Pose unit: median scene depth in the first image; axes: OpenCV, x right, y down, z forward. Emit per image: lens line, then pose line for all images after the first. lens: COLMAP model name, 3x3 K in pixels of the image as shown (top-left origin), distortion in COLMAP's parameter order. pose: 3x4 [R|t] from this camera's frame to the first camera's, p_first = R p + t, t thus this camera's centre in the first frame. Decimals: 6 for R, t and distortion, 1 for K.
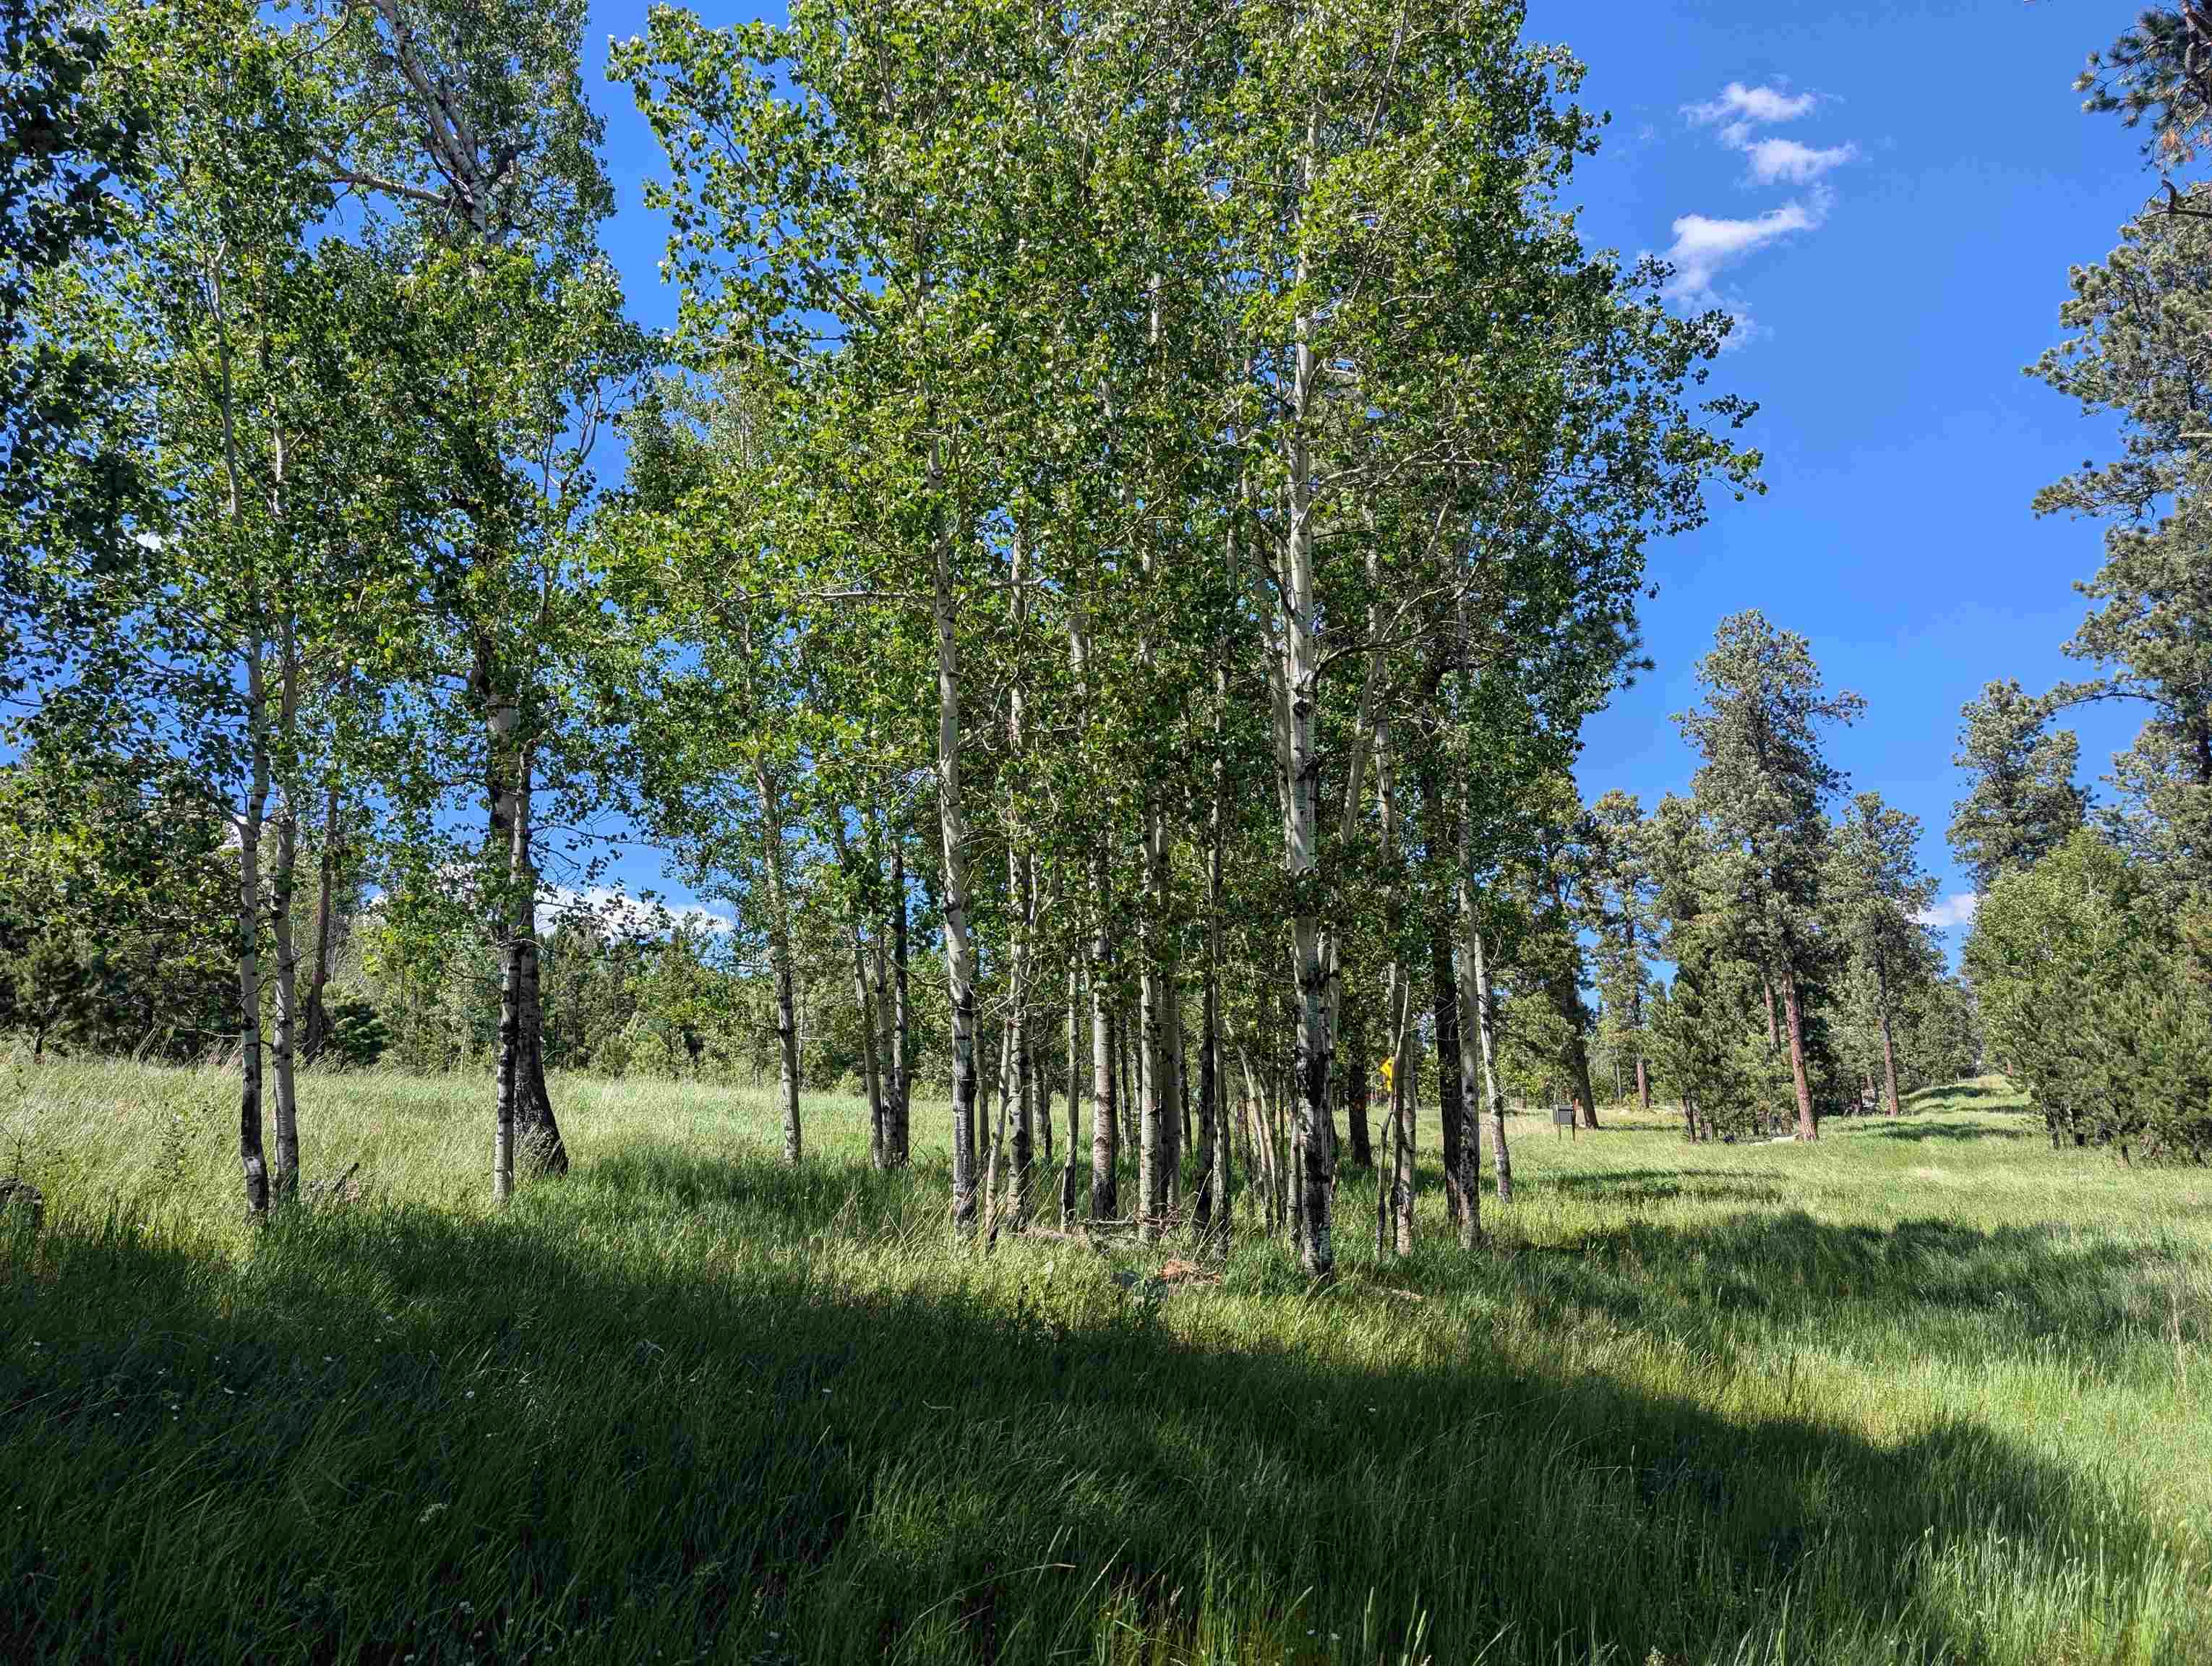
lens RADIAL K [[1567.8, 0, 1105.4], [0, 1567.8, 838.4], [0, 0, 1]] dist [0.023316, -0.020807]
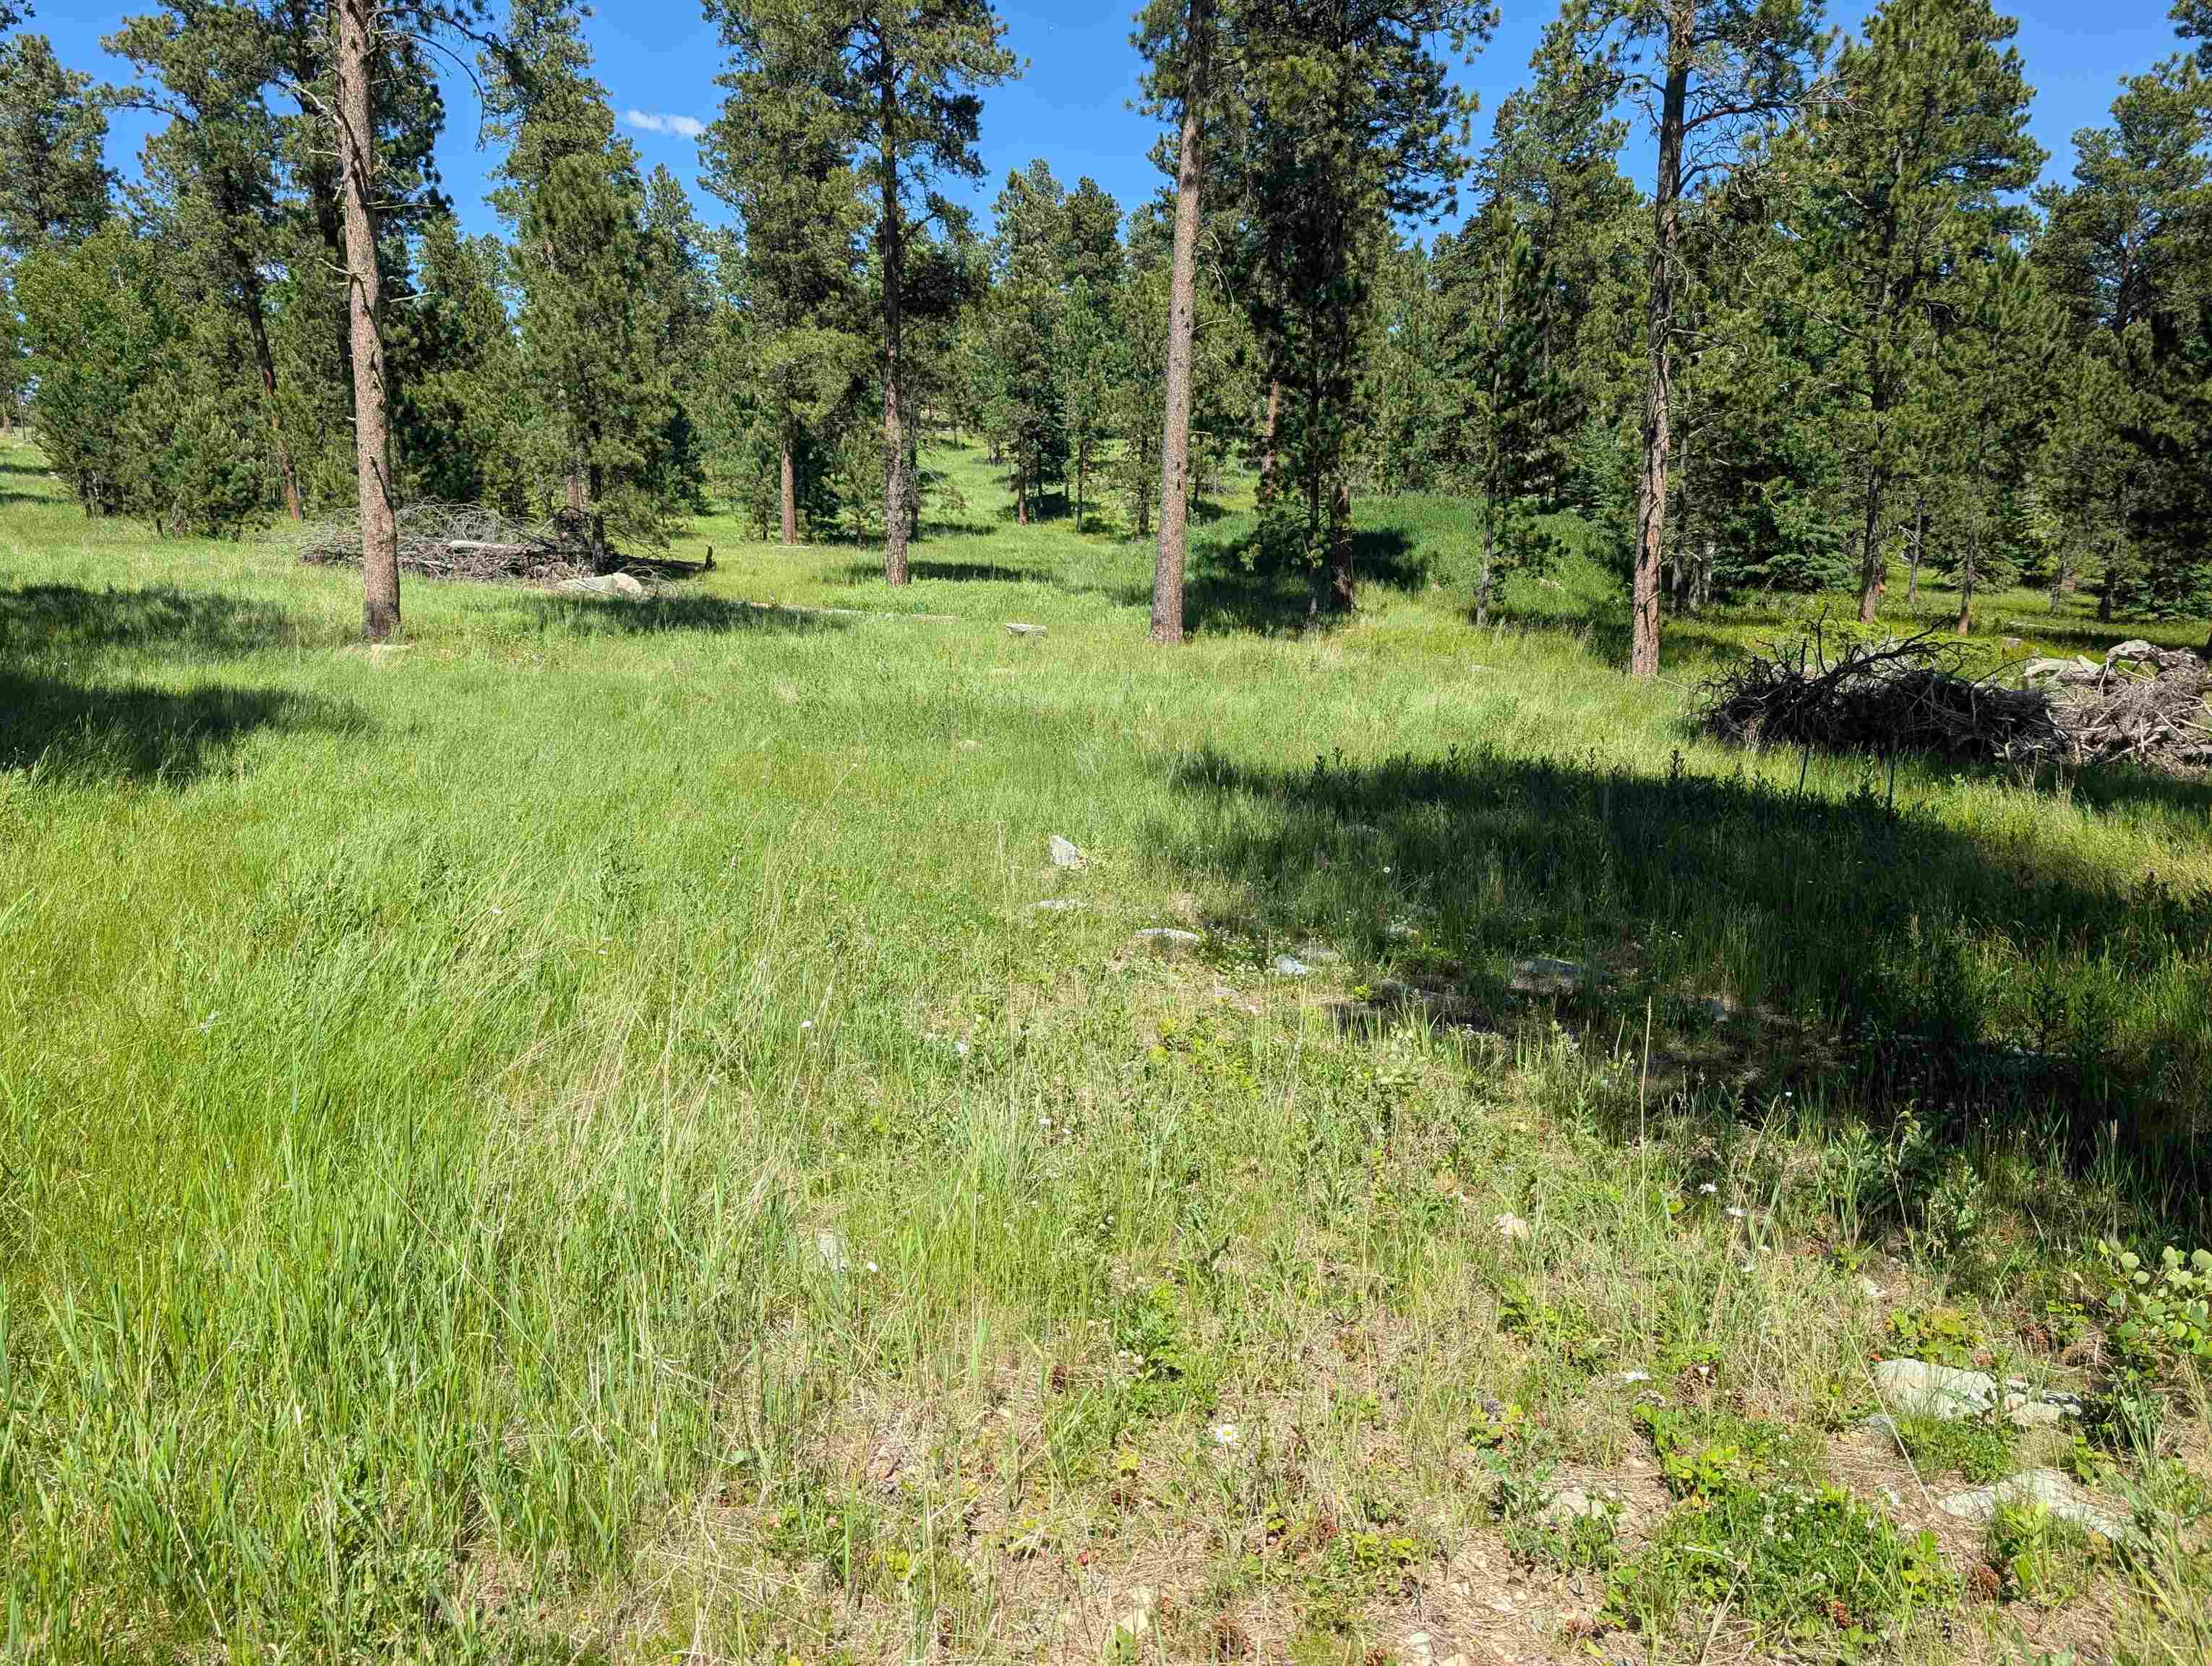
lens RADIAL K [[1567.8, 0, 1080.9], [0, 1567.8, 857.6], [0, 0, 1]] dist [0.023316, -0.020807]
pose [[0.434757, -0.164270, 0.885439, -0.143776], [-0.211167, 0.937213, 0.277560, -0.042824], [-0.875440, -0.307647, 0.372772, -0.141663]]
